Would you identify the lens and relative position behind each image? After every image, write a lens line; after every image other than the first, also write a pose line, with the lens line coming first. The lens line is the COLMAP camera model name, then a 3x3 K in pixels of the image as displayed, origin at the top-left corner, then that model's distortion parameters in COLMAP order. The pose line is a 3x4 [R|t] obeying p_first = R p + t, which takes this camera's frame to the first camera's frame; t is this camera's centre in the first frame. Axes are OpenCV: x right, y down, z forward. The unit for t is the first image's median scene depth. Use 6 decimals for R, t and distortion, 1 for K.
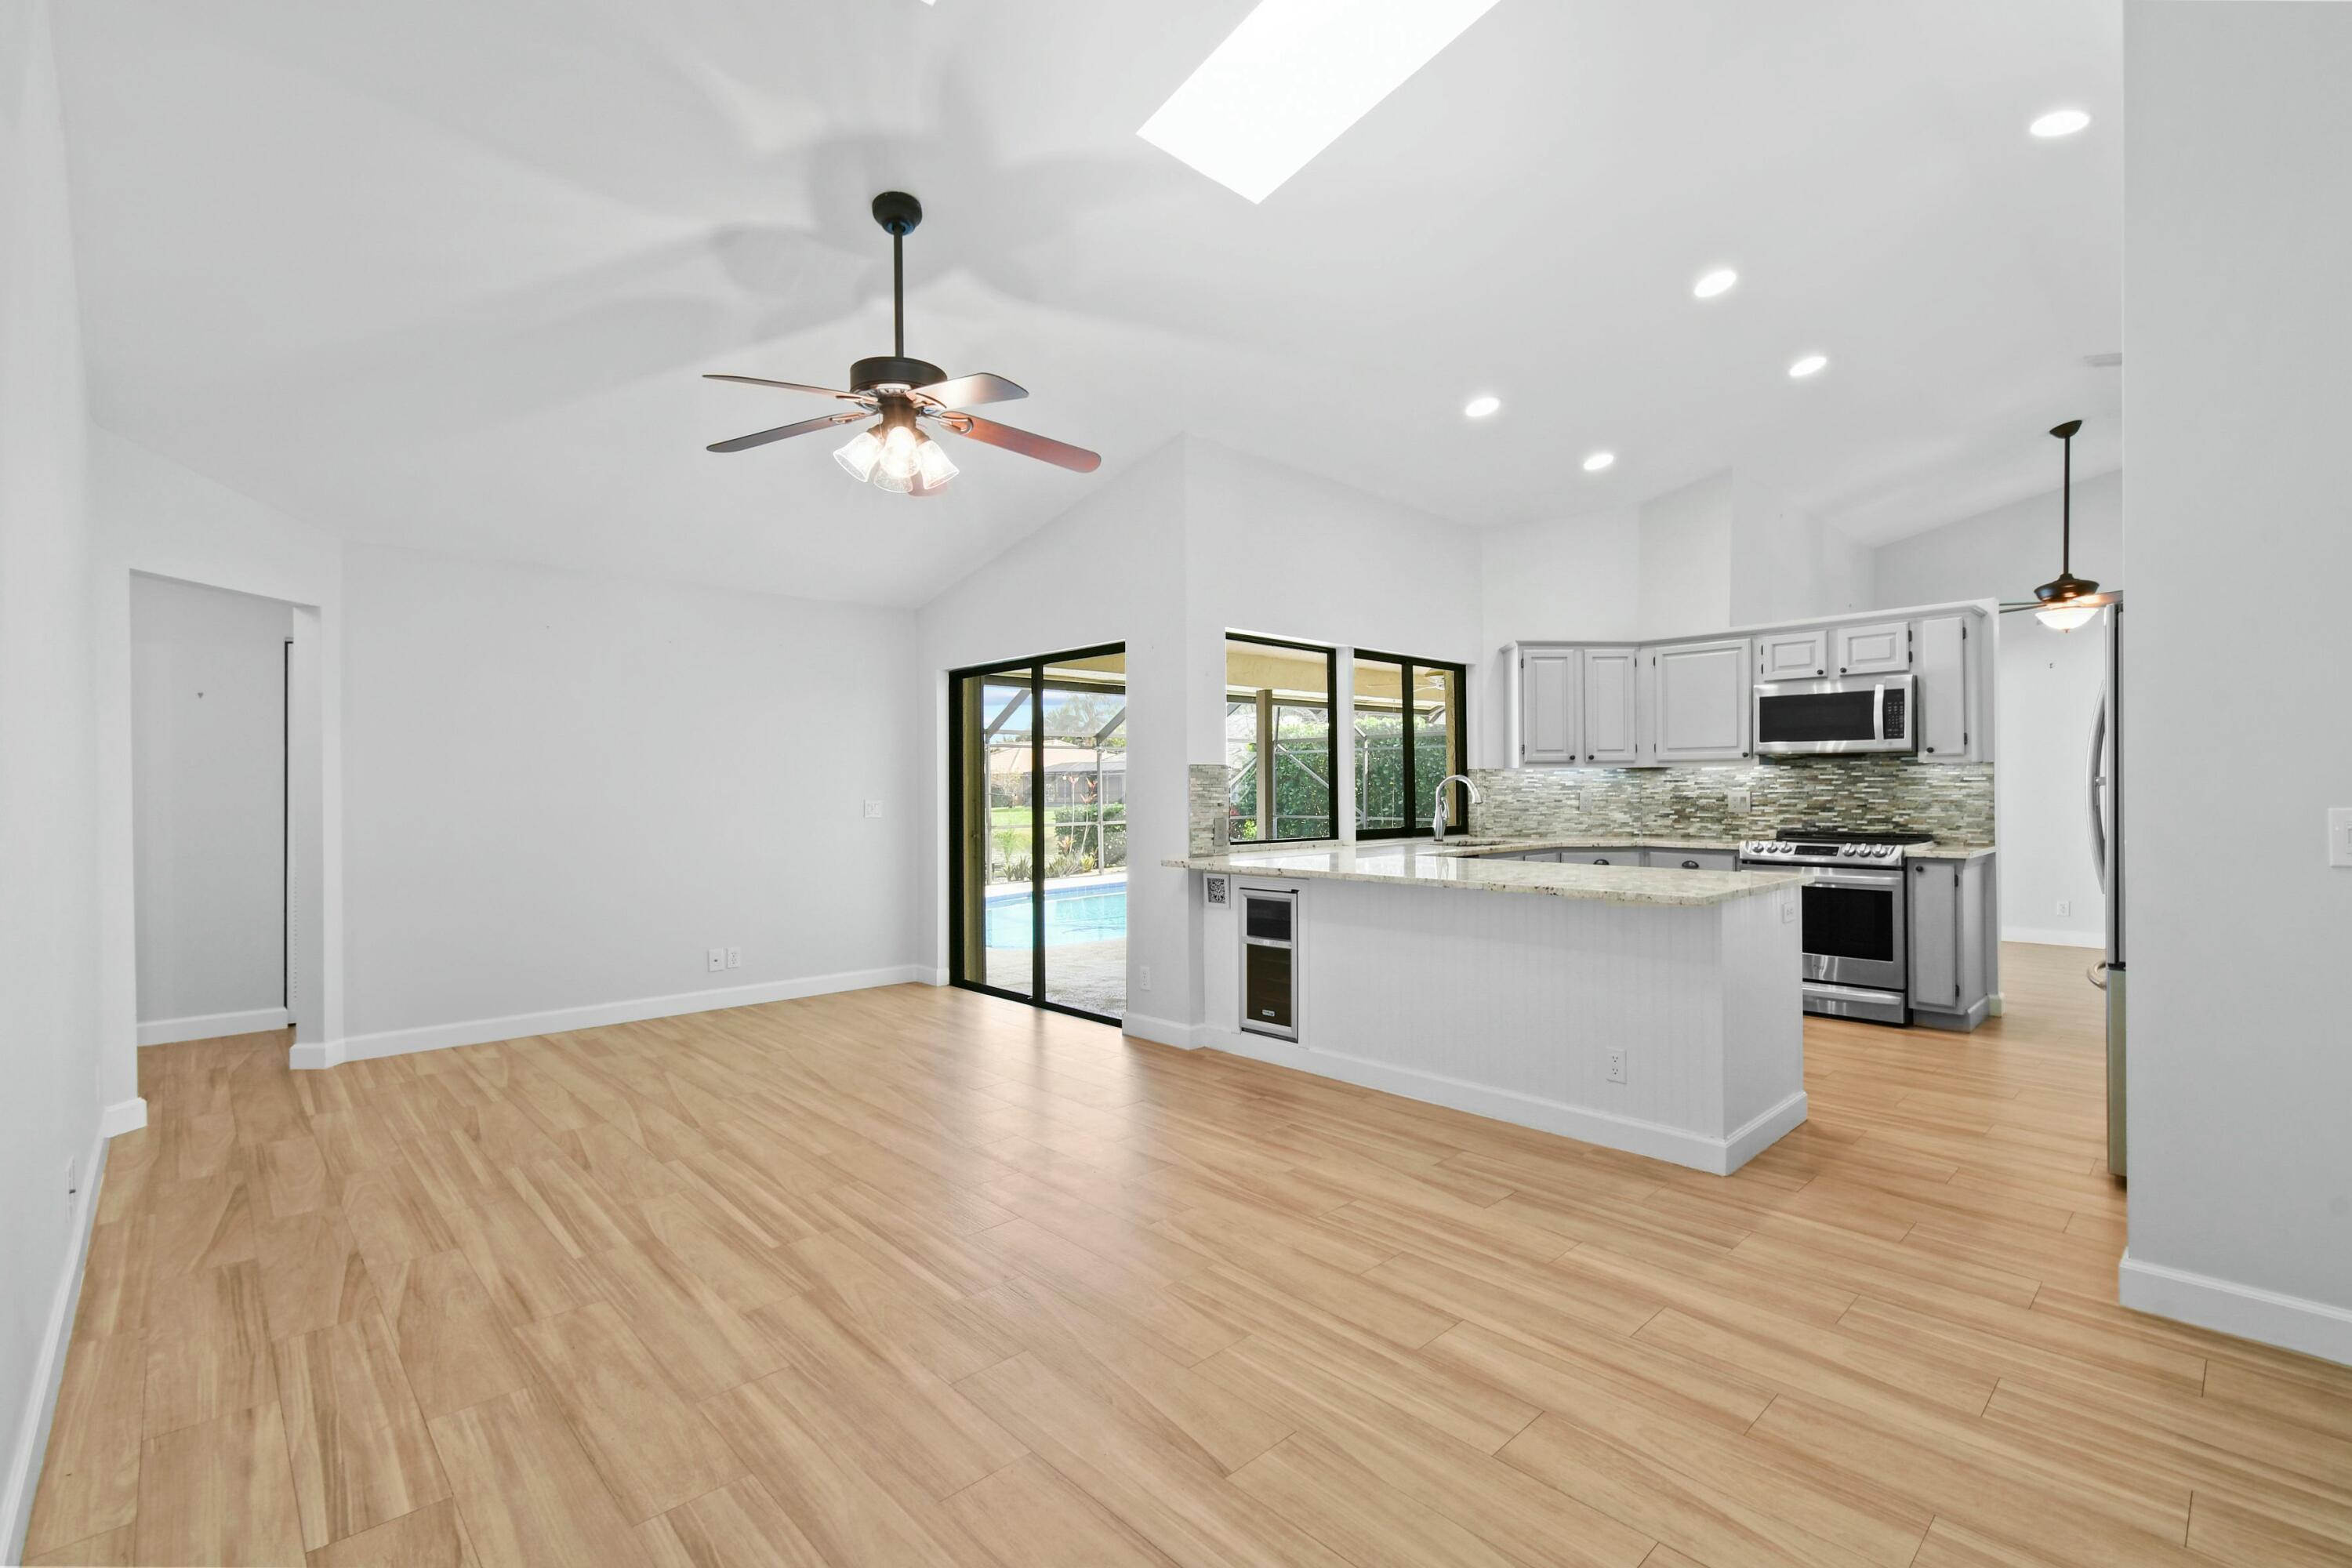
lens RADIAL K [[1042.2, 0, 1199.3], [0, 1042.2, 776.9], [0, 0, 1]] dist [0.000268, -0.000939]
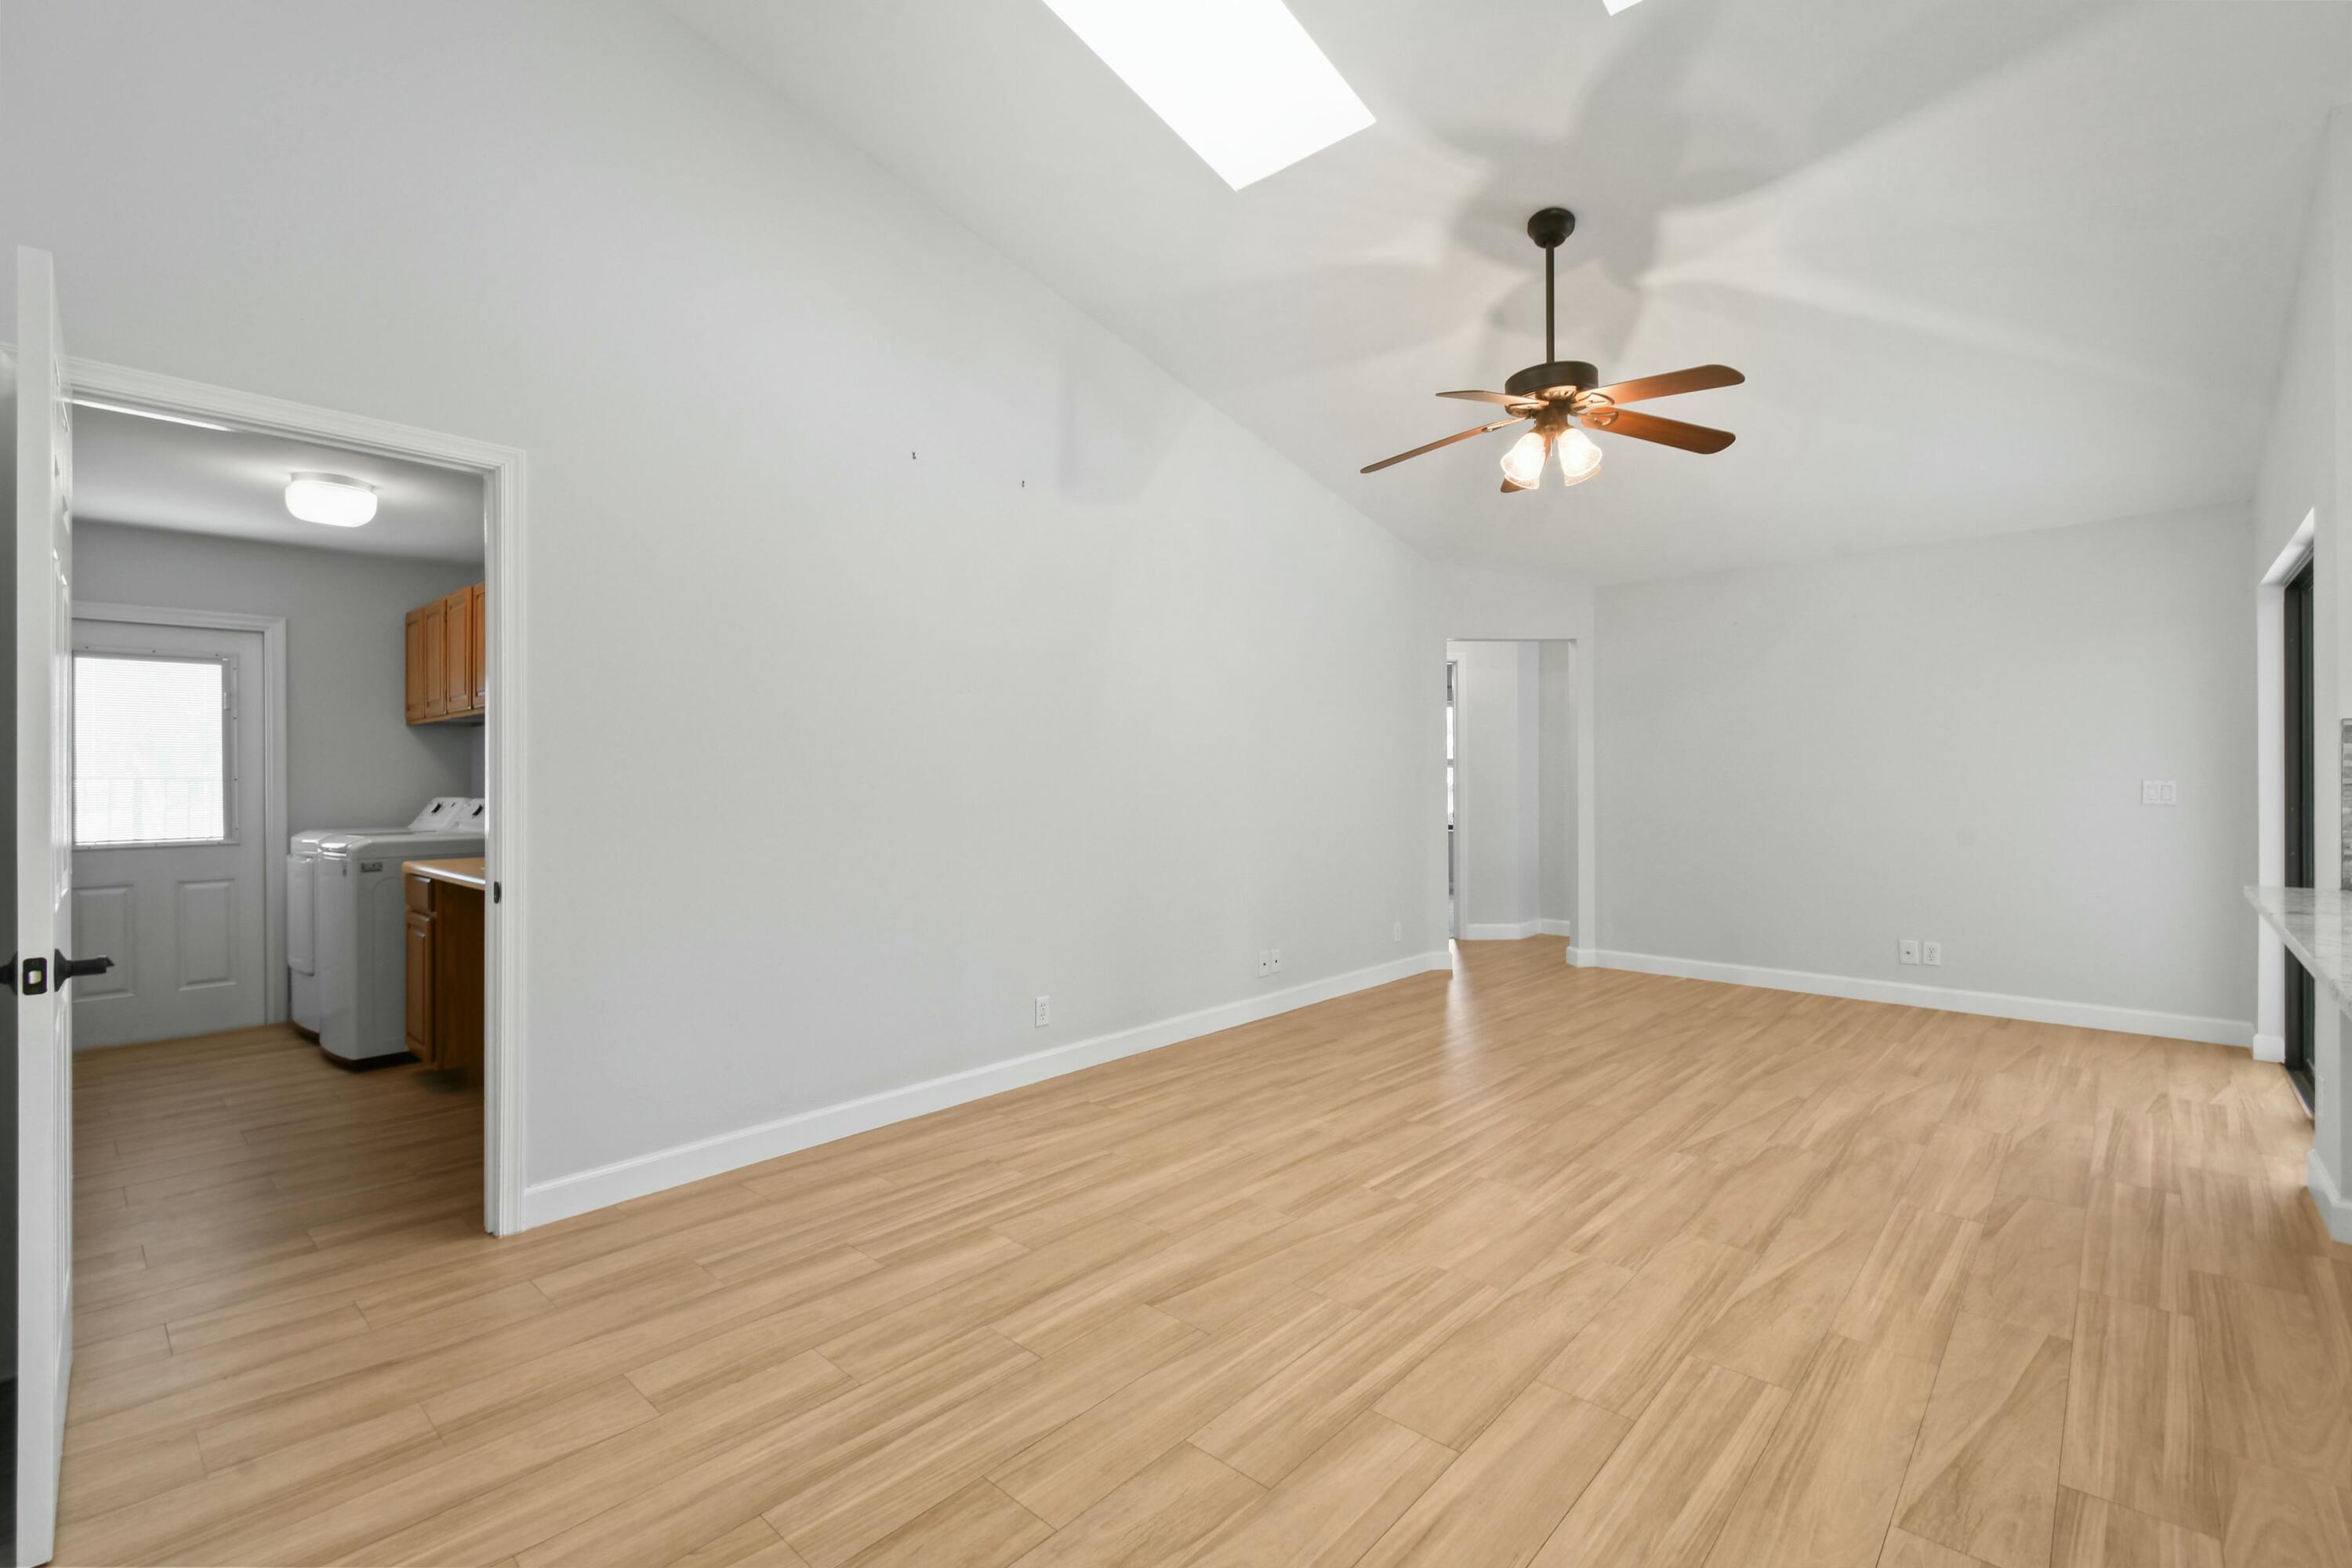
lens RADIAL K [[1032.1, 0, 1211.7], [0, 1032.1, 778.0], [0, 0, 1]] dist [0.031593, -0.013418]
pose [[0.079339, 0.005614, -0.996832, 0.866286], [0.018496, 0.999804, 0.007103, 0.004424], [0.996676, -0.019000, 0.079220, 0.648541]]
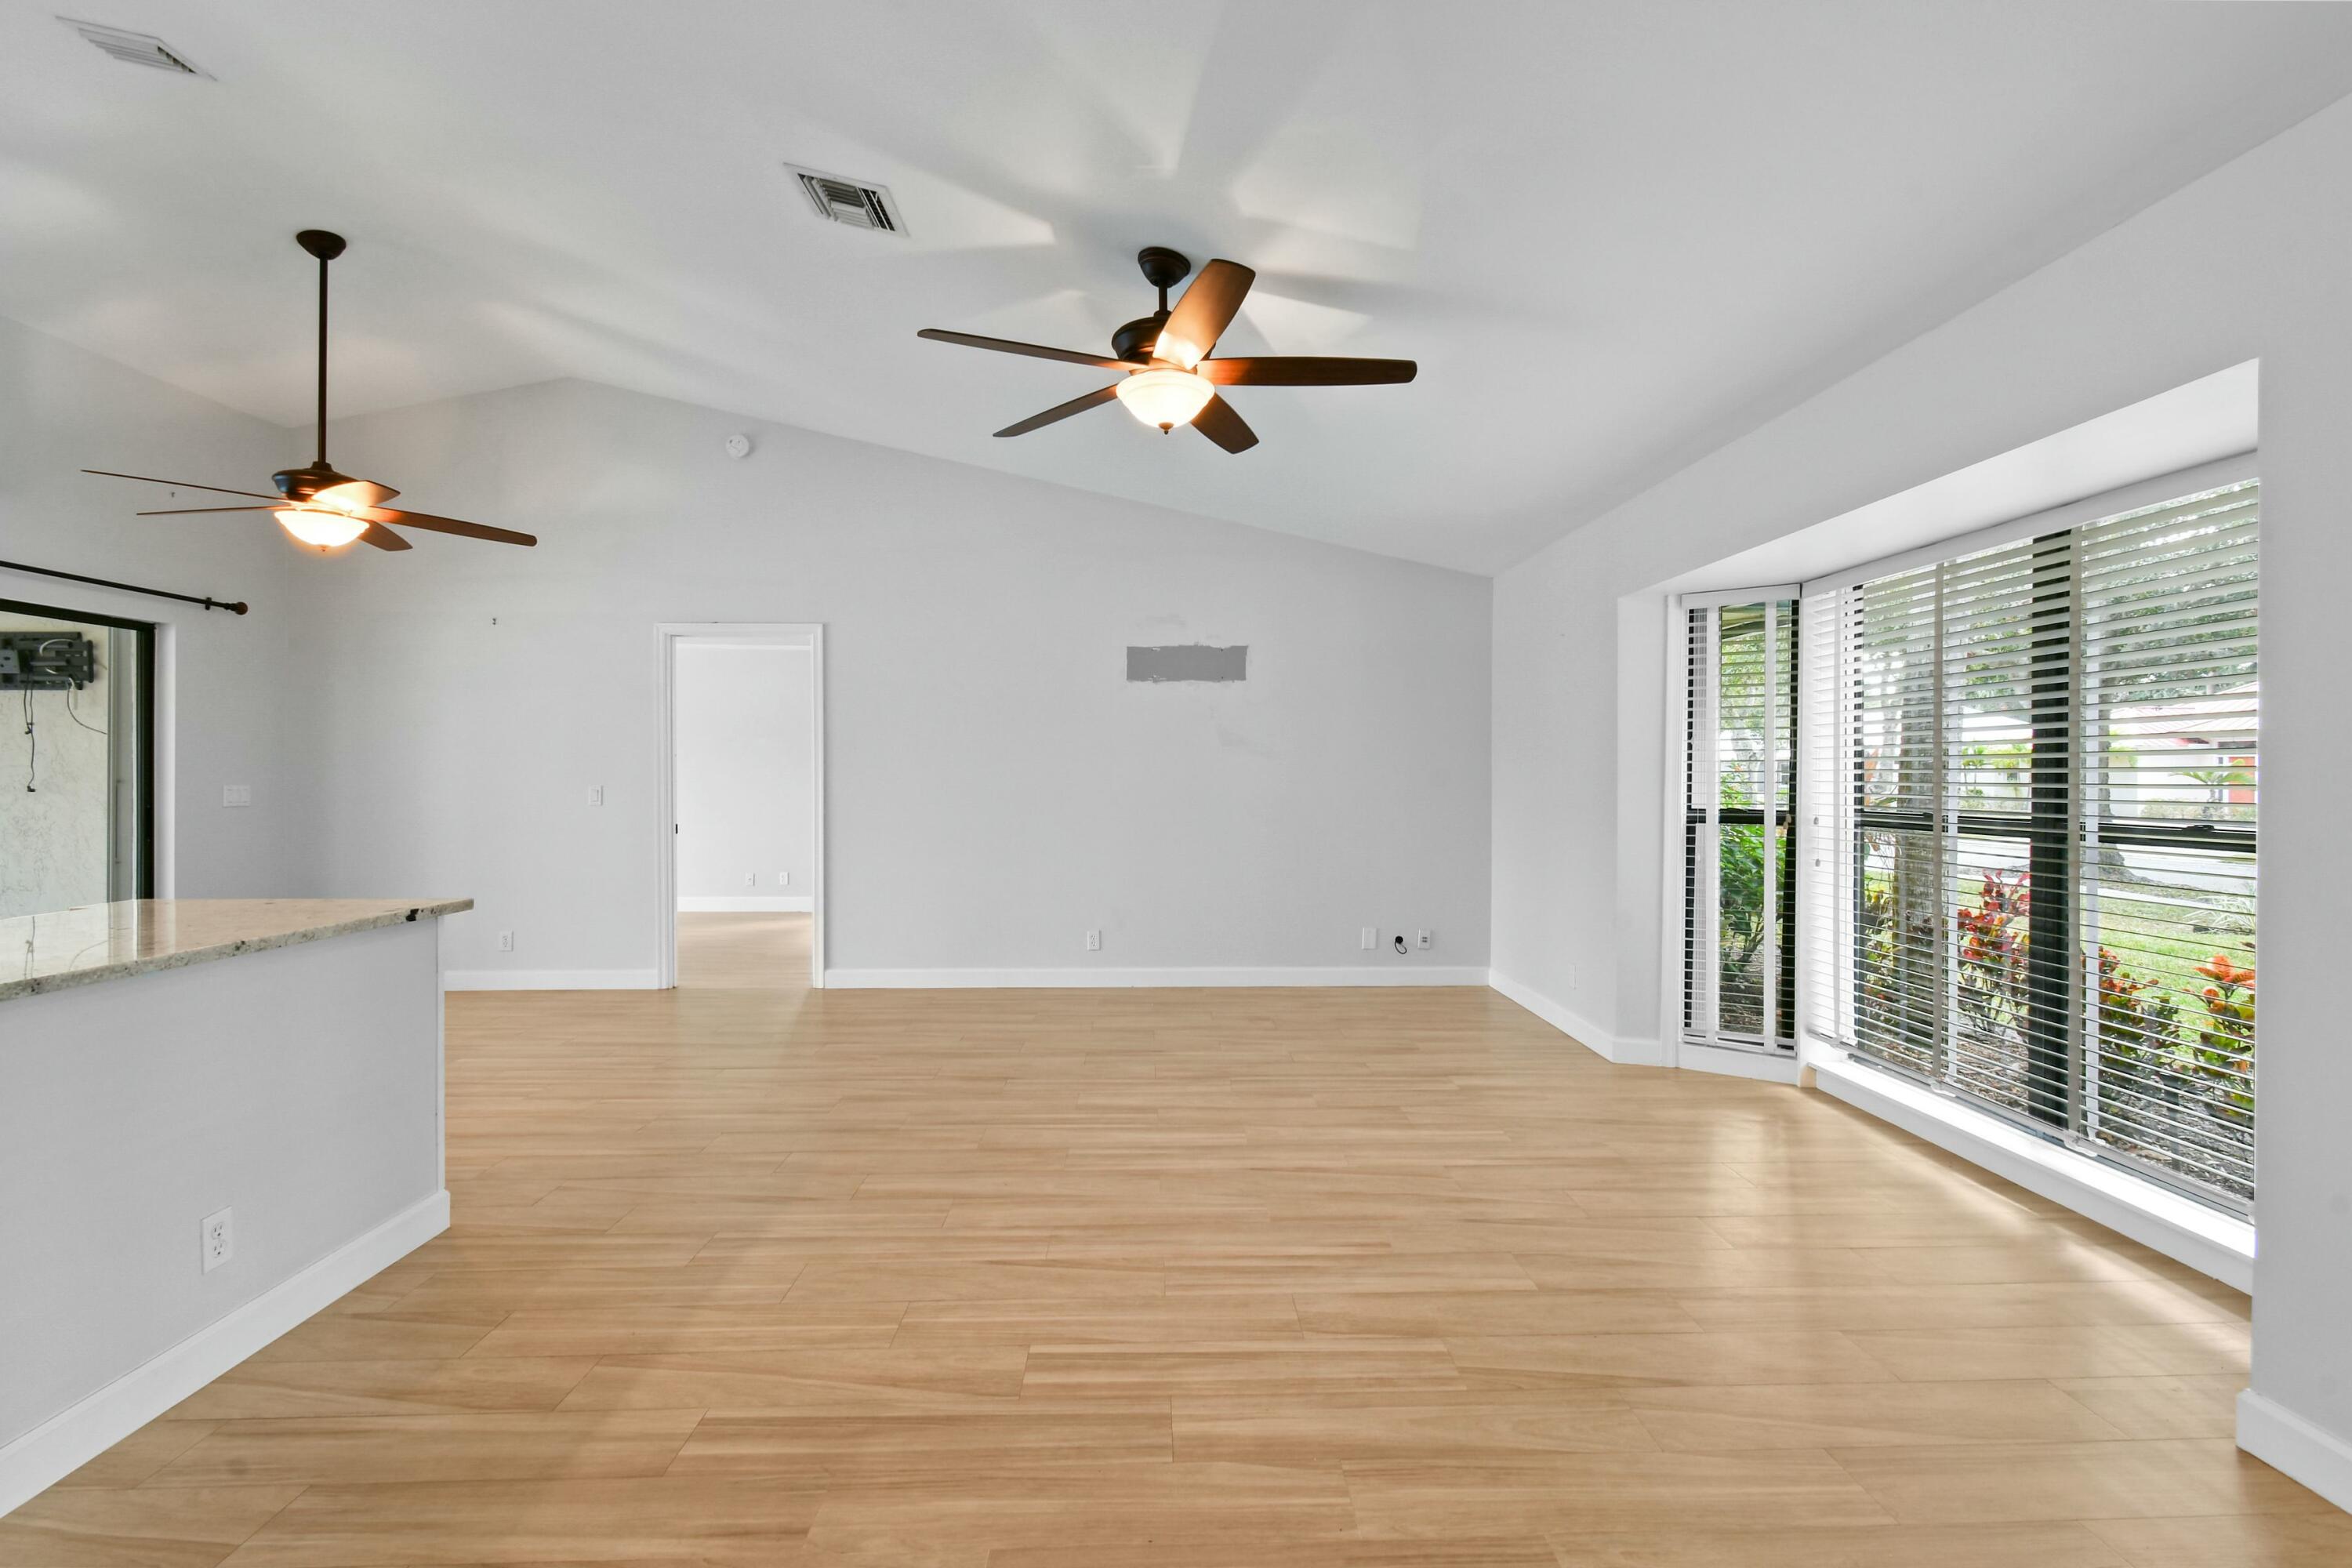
lens RADIAL K [[1042.2, 0, 1199.3], [0, 1042.2, 776.9], [0, 0, 1]] dist [0.000268, -0.000939]
pose [[0.665864, 0.006691, 0.746043, 1.668259], [-0.017044, 0.999835, 0.006245, -0.017600], [-0.745879, -0.016874, 0.665868, 0.349668]]
